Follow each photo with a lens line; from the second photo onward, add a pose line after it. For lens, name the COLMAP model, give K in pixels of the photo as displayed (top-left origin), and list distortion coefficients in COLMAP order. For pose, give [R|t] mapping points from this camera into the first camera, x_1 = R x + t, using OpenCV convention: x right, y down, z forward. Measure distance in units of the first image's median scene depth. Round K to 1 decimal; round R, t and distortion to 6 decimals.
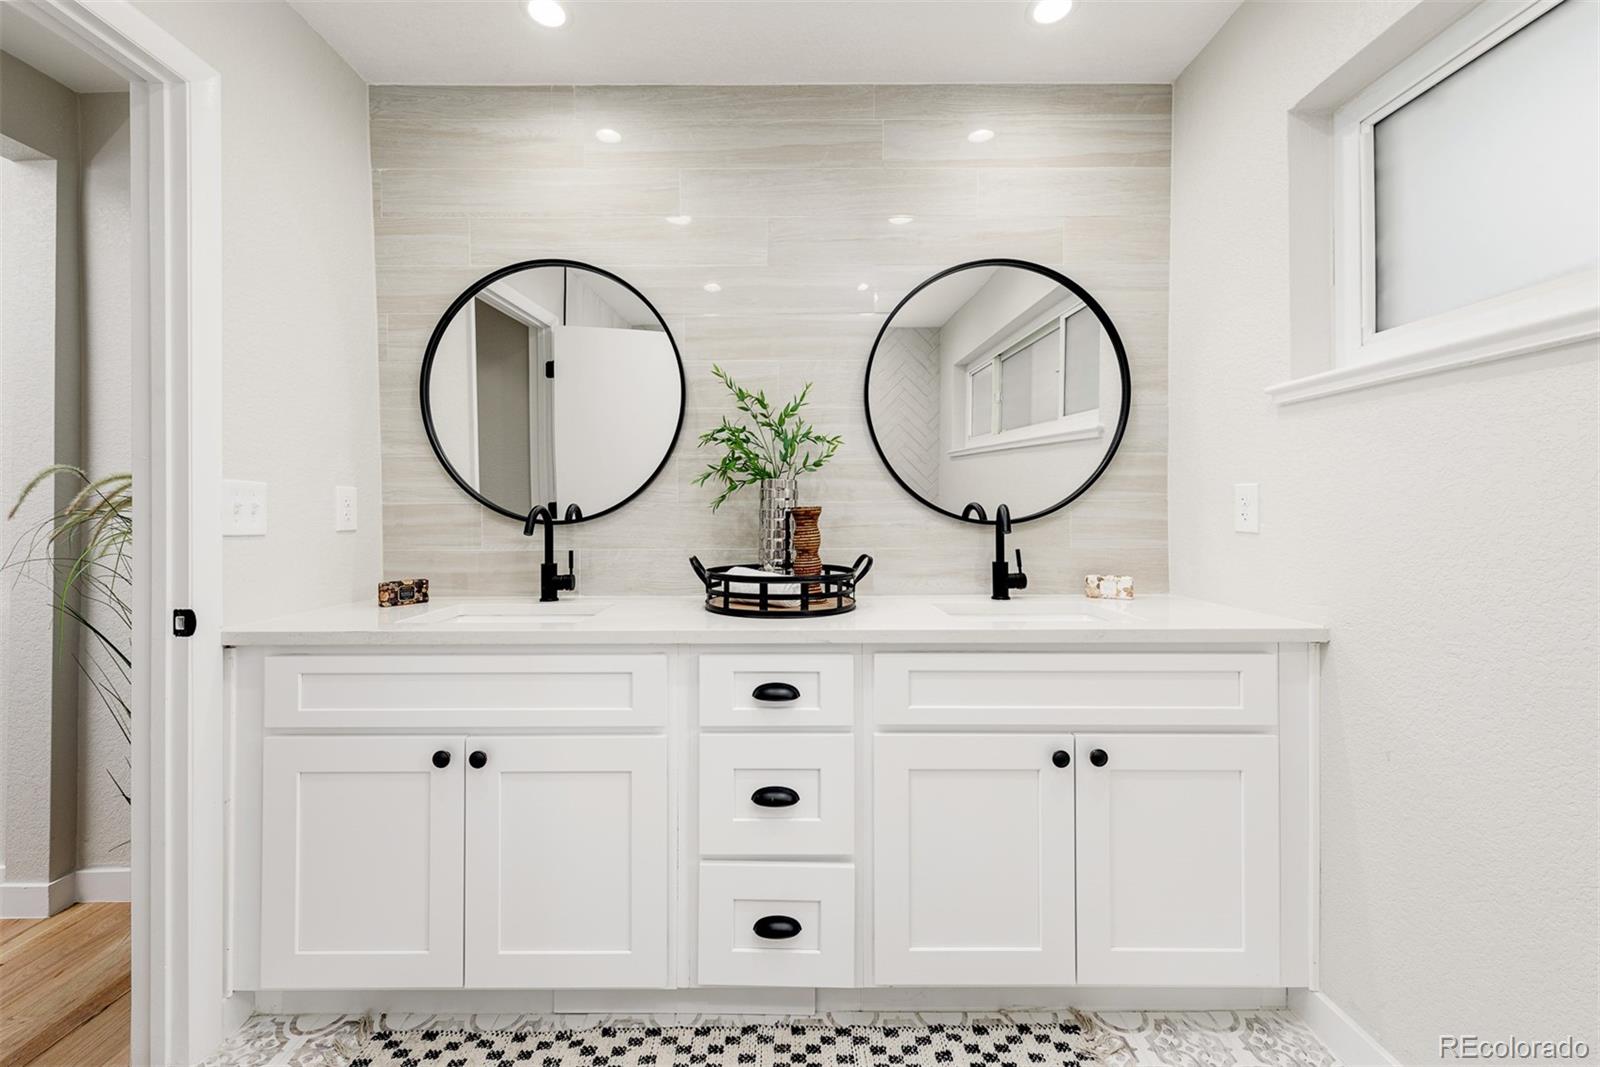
lens RADIAL K [[629.0, 0, 789.0], [0, 629.0, 506.5], [0, 0, 1]] dist [0.009952, -0.003260]
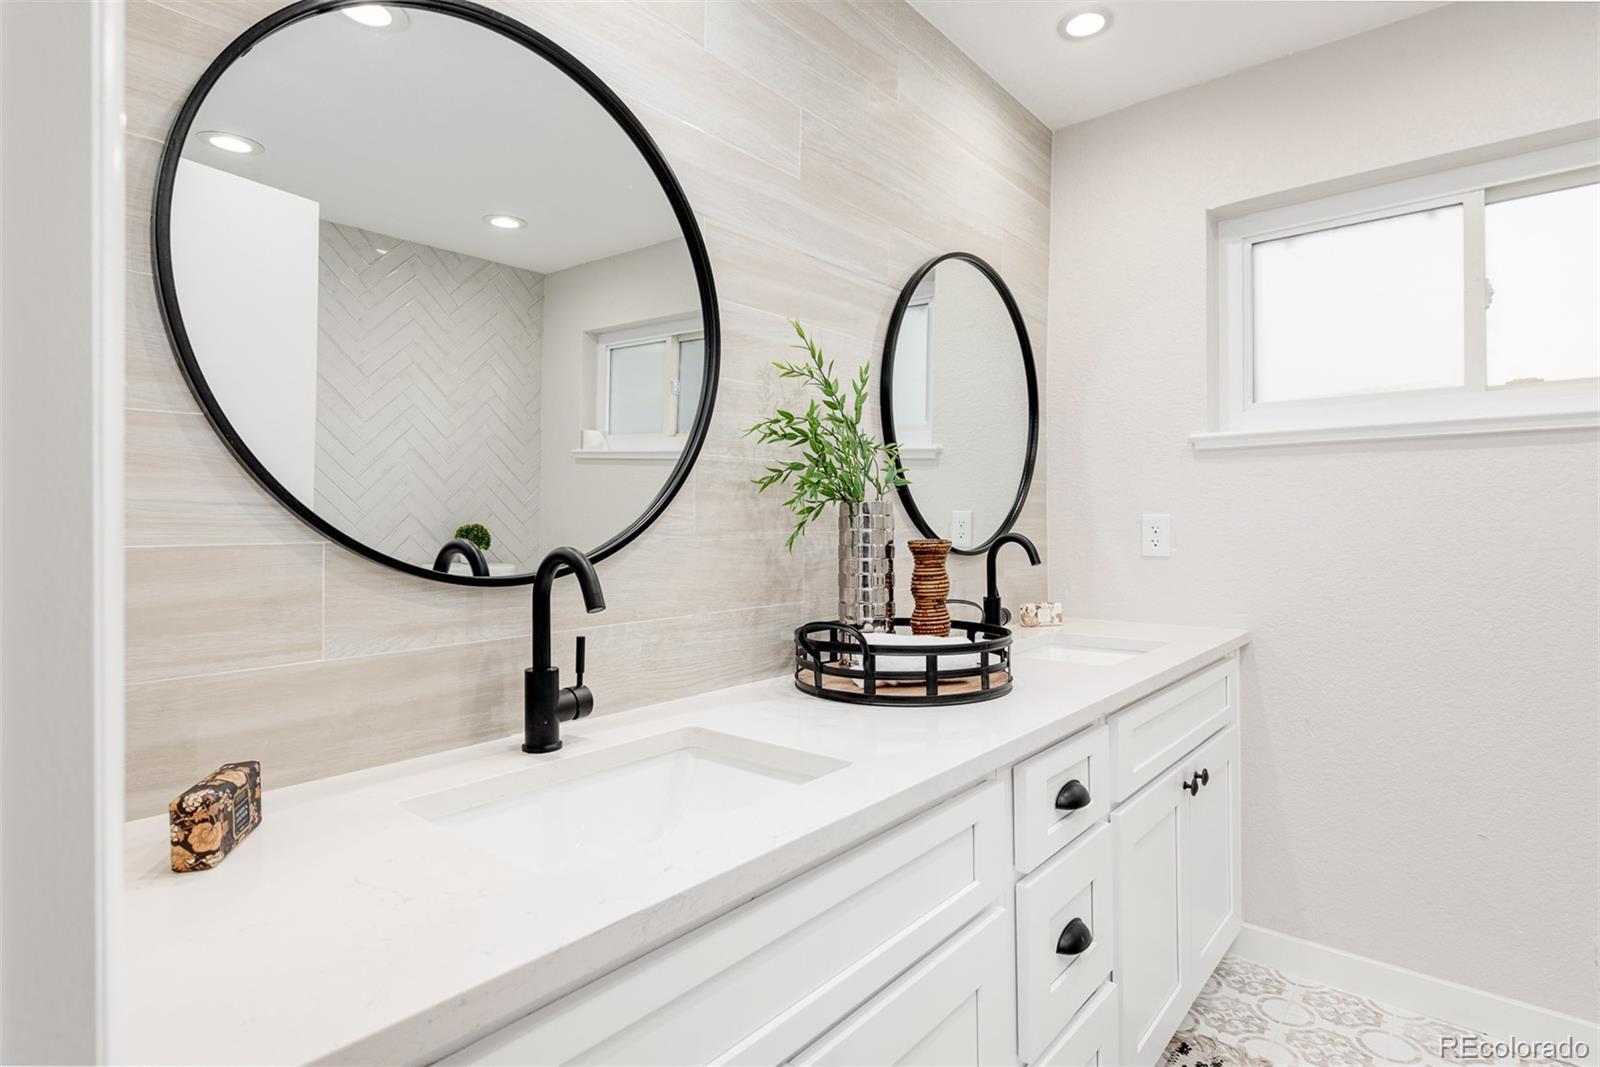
lens RADIAL K [[820.0, 0, 798.5], [0, 820.0, 514.8], [0, 0, 1]] dist [0.003166, 0.000372]
pose [[0.647991, 0.004819, 0.761633, -0.727084], [-0.004949, 0.999986, -0.002116, -0.024864], [-0.761632, -0.002398, 0.648006, 0.452243]]
